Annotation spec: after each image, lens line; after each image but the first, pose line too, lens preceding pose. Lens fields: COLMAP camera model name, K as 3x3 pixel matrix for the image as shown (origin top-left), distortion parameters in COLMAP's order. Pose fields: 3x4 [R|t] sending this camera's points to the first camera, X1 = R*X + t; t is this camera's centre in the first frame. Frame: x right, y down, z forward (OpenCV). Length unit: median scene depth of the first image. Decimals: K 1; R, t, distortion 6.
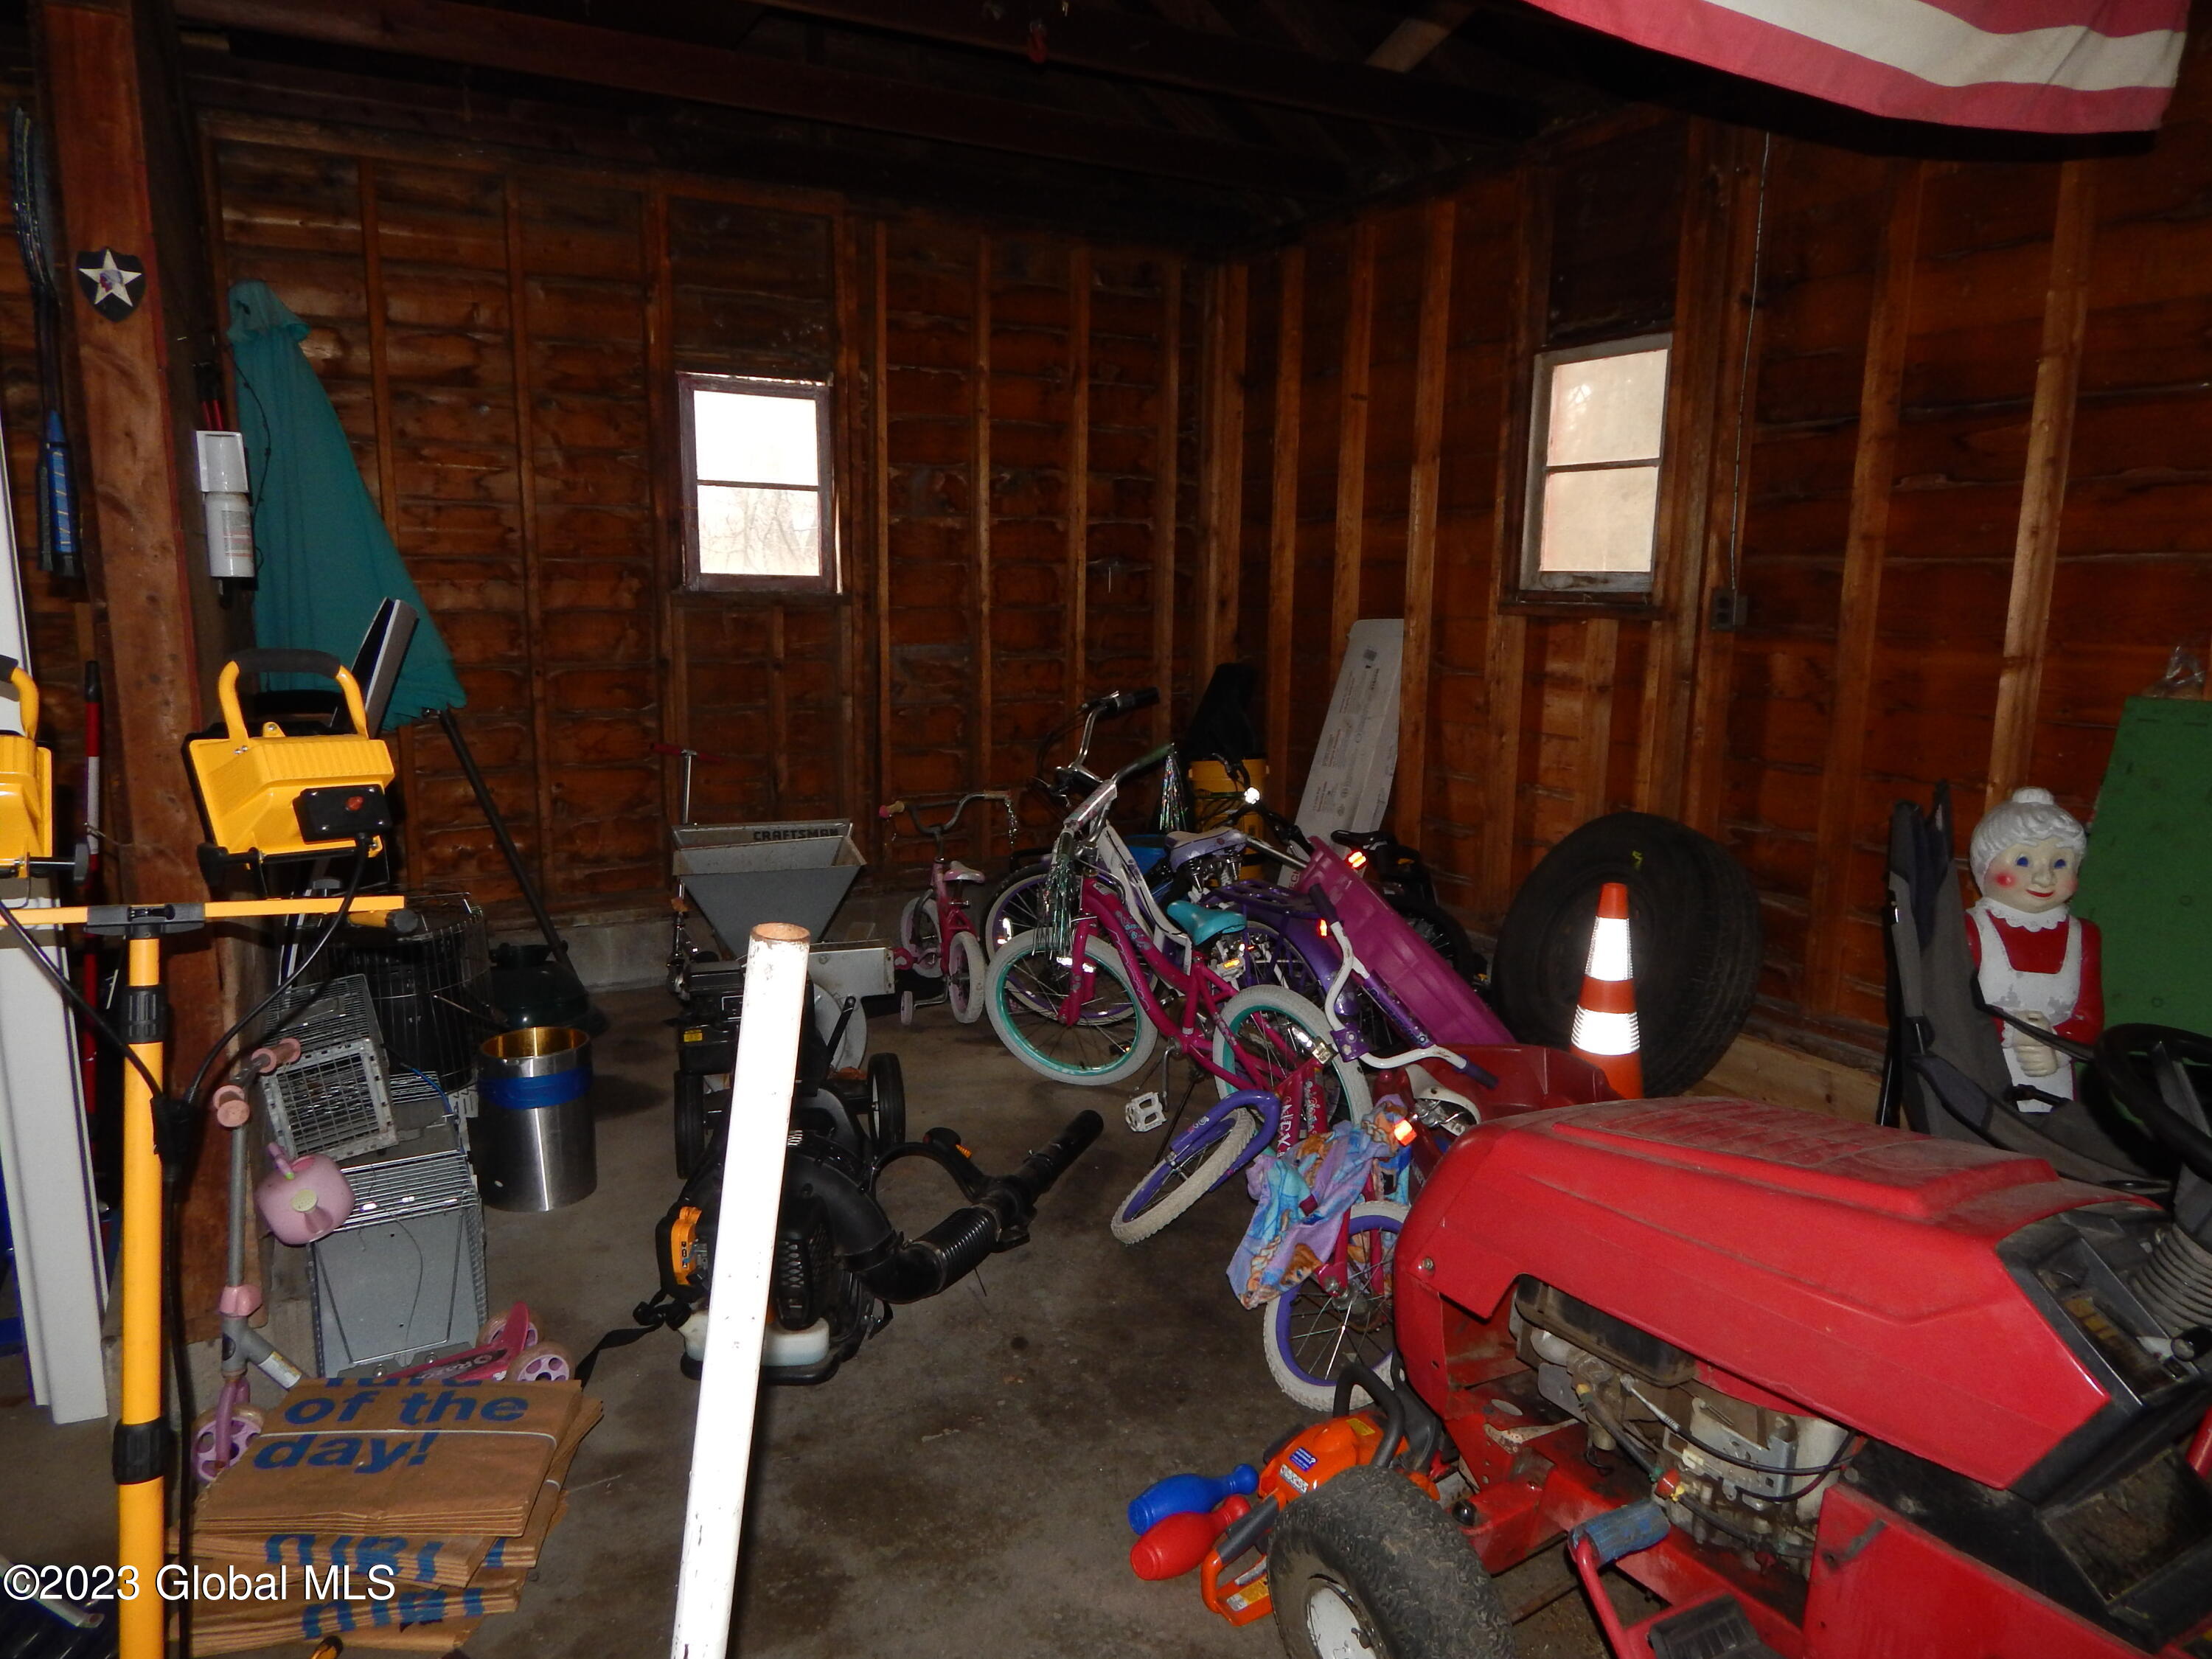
lens RADIAL K [[1451.2, 0, 1110.1], [0, 1451.2, 828.8], [0, 0, 1]] dist [-0.001174, -0.006078]
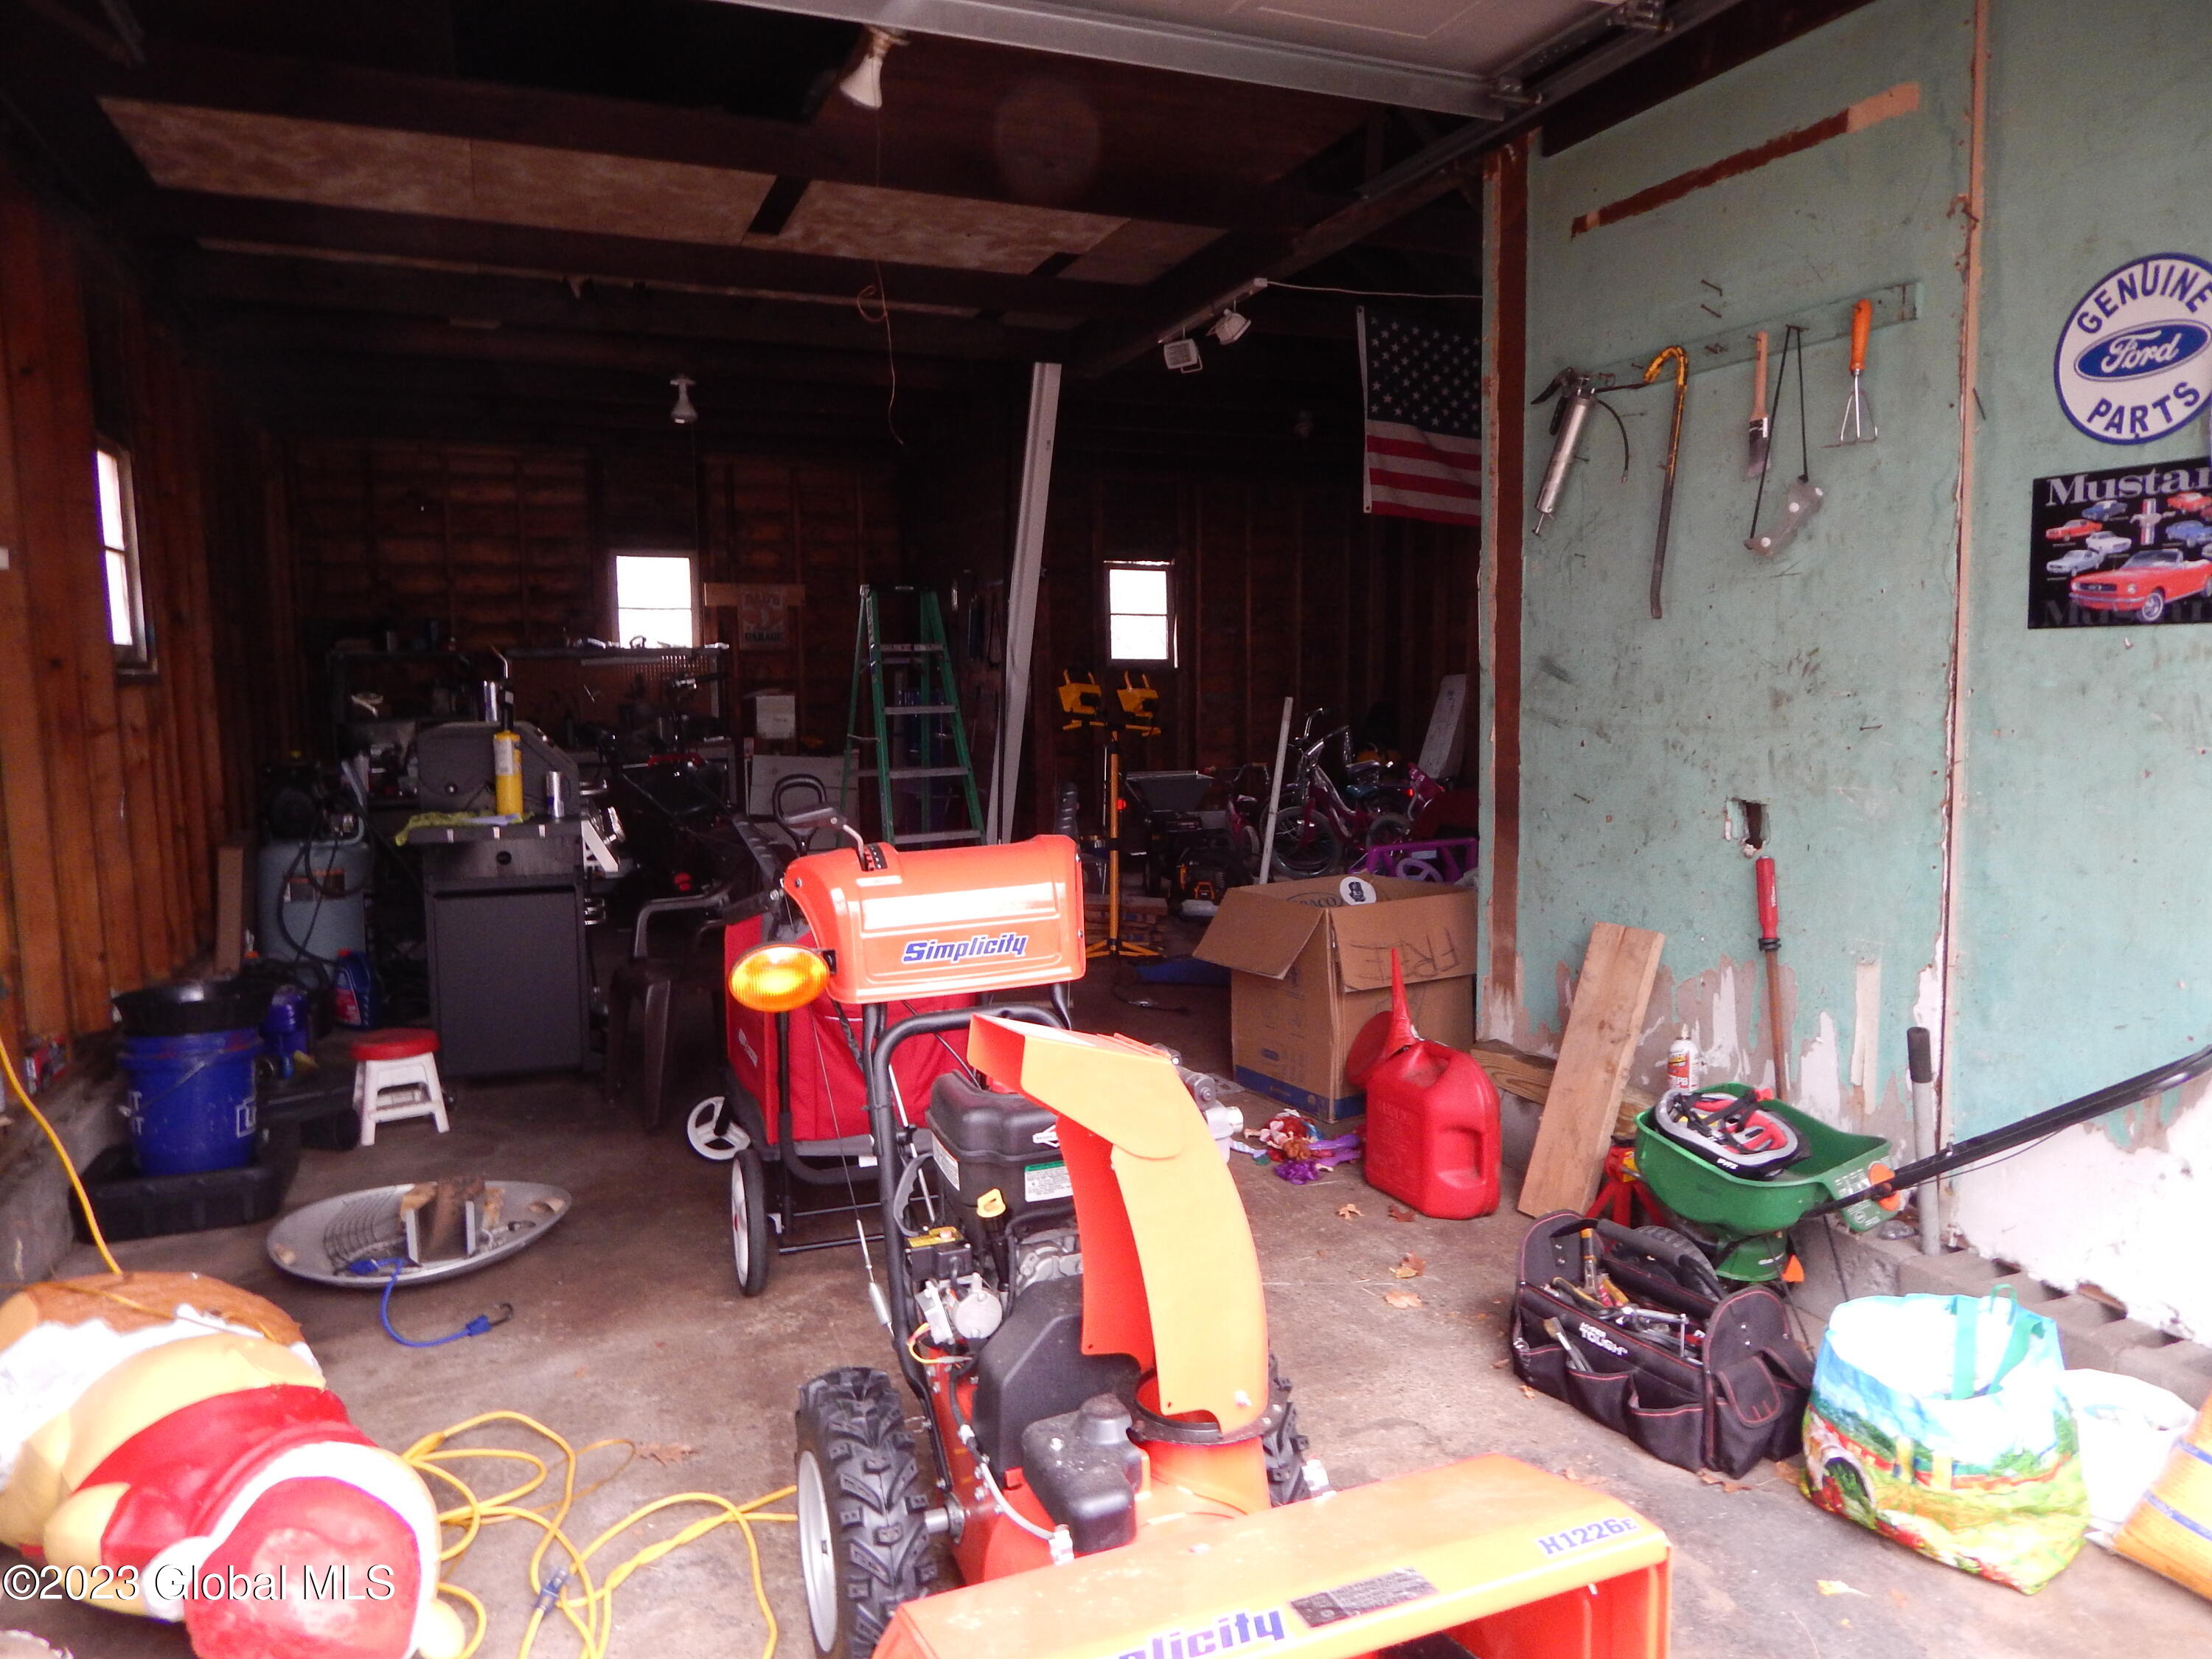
lens RADIAL K [[1451.2, 0, 1104.1], [0, 1451.2, 828.3], [0, 0, 1]] dist [-0.001174, -0.006078]
pose [[0.992551, -0.006793, -0.121644, -0.045986], [-0.001003, 0.997955, -0.063915, 0.186031], [0.121829, 0.063561, 0.990514, -0.969148]]
